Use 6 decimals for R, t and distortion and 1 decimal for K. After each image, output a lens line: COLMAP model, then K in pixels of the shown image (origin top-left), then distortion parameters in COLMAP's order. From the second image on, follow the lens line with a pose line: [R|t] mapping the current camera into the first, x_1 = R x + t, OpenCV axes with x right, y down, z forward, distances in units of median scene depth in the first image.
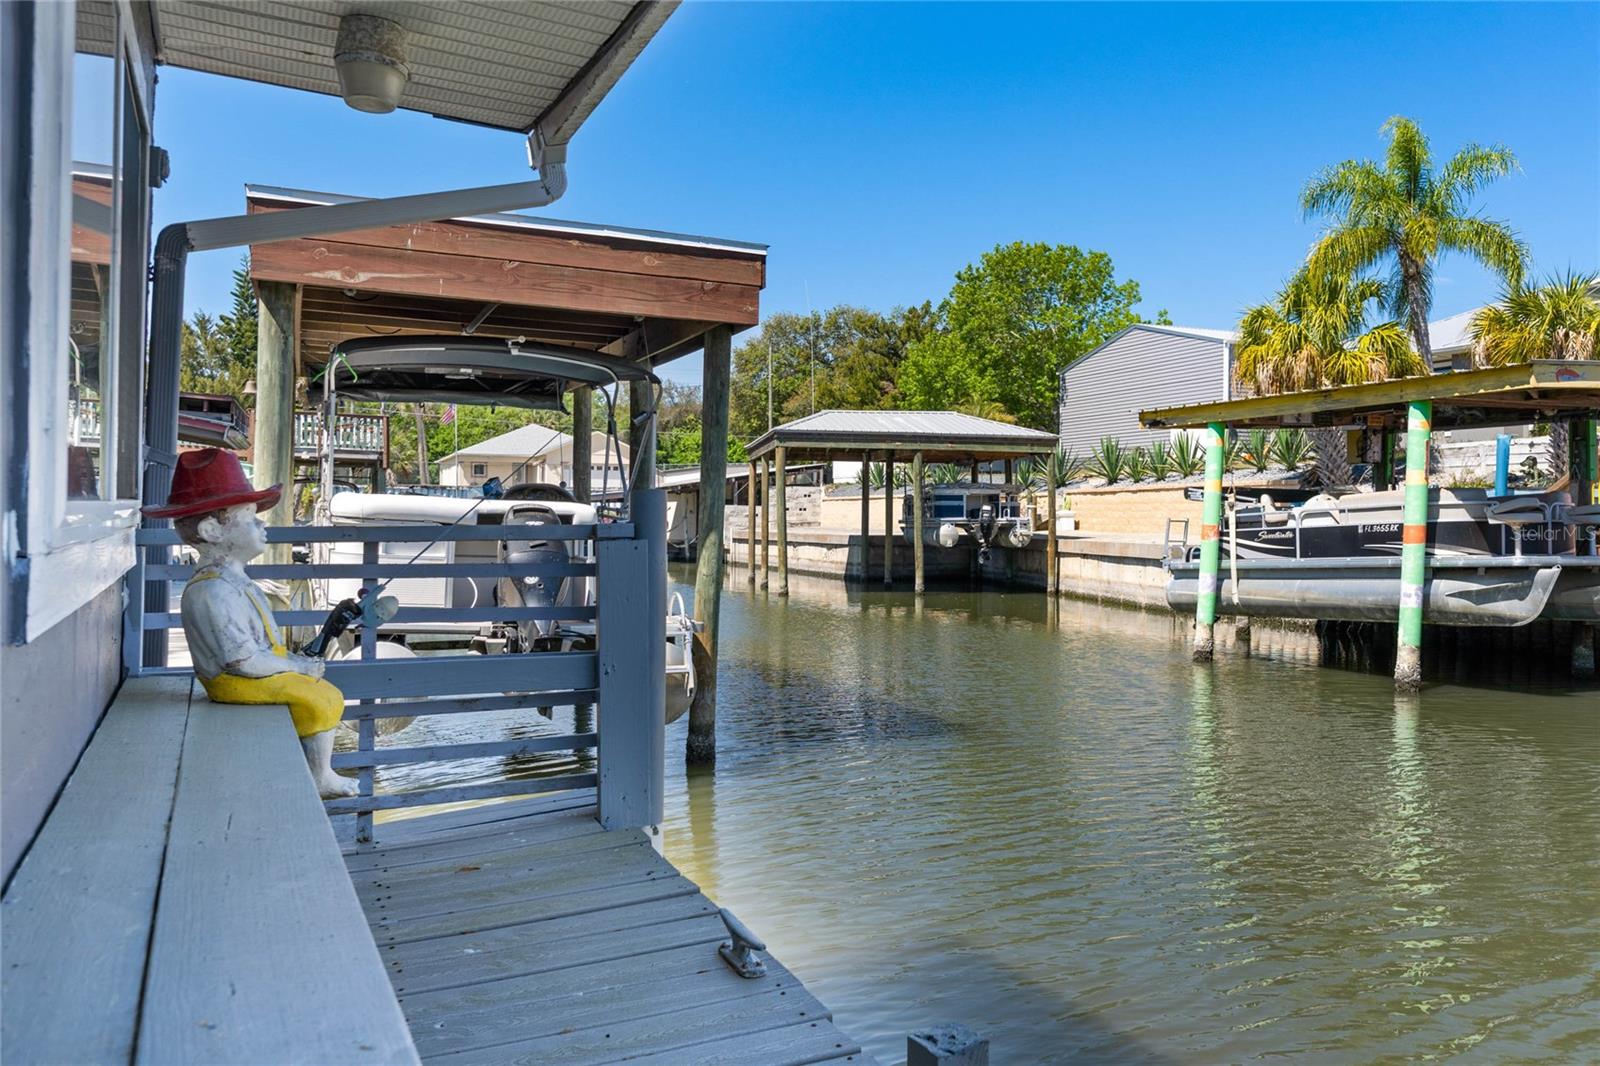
lens RADIAL K [[1229.4, 0, 801.5], [0, 1229.4, 529.1], [0, 0, 1]] dist [-0.009119, 0.002719]
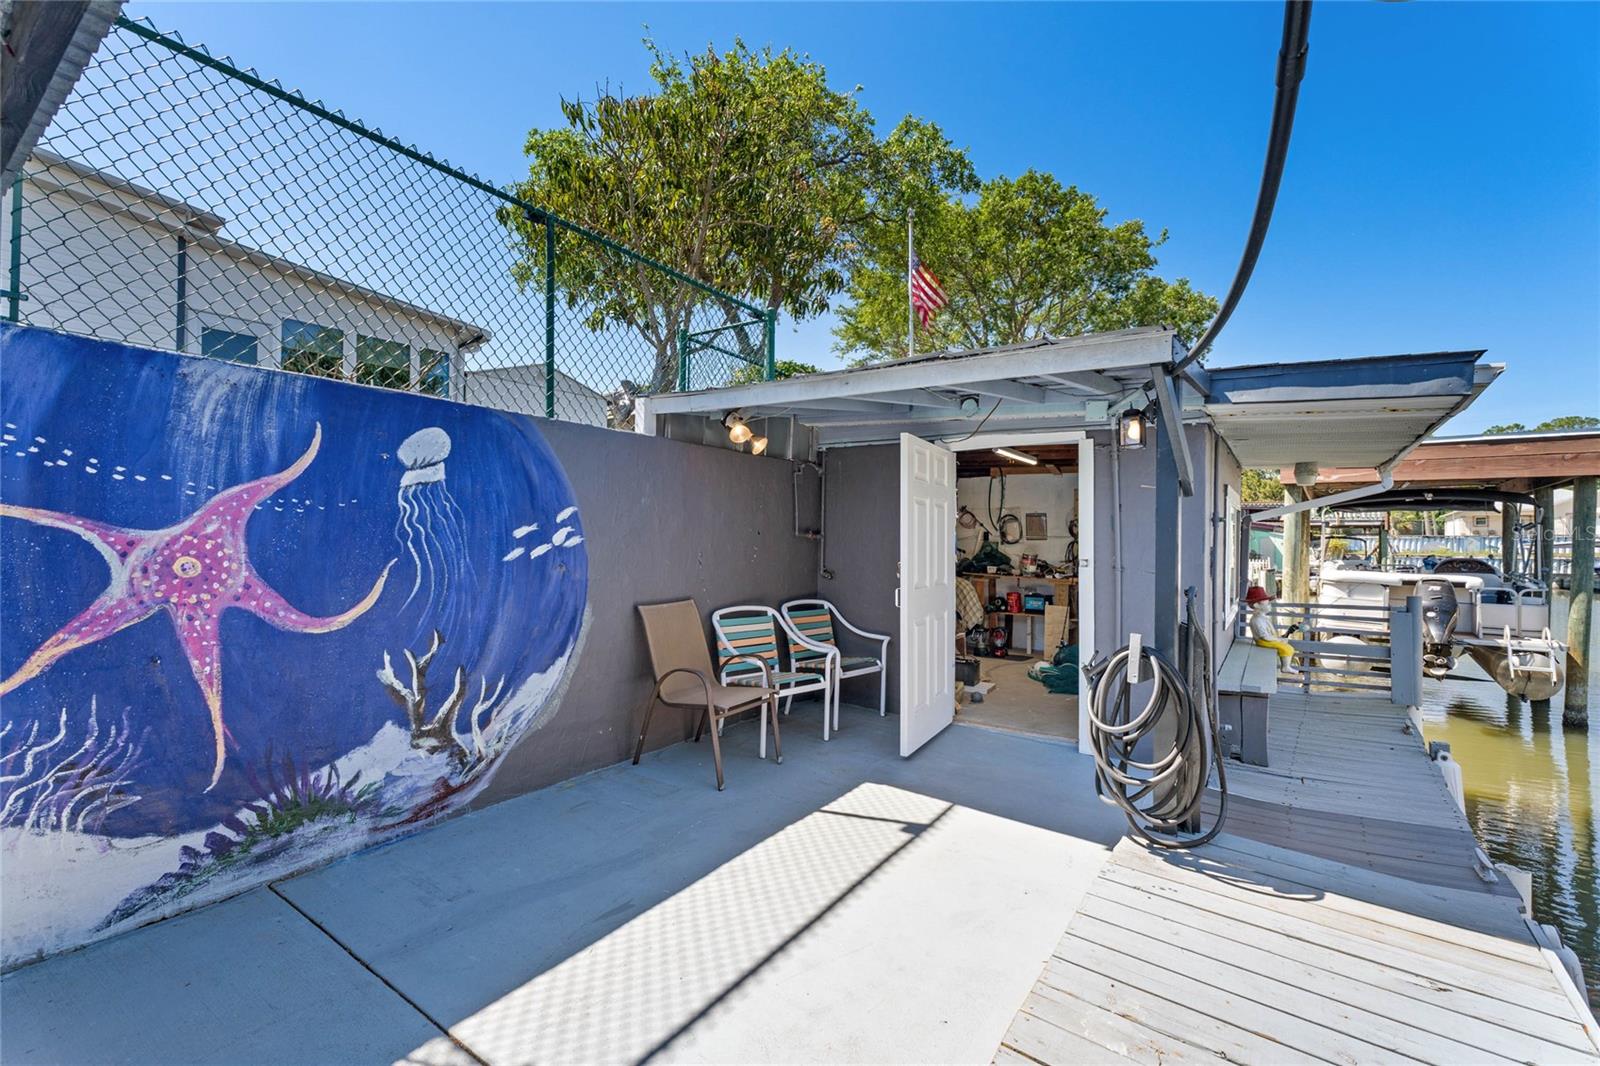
lens RADIAL K [[676.3, 0, 803.4], [0, 676.3, 540.6], [0, 0, 1]] dist [0.001516, 0.000429]
pose [[0.493863, -0.012363, -0.869452, 0.686718], [-0.007994, 0.999792, -0.018757, -0.145484], [0.869503, 0.016214, 0.493661, -1.336456]]
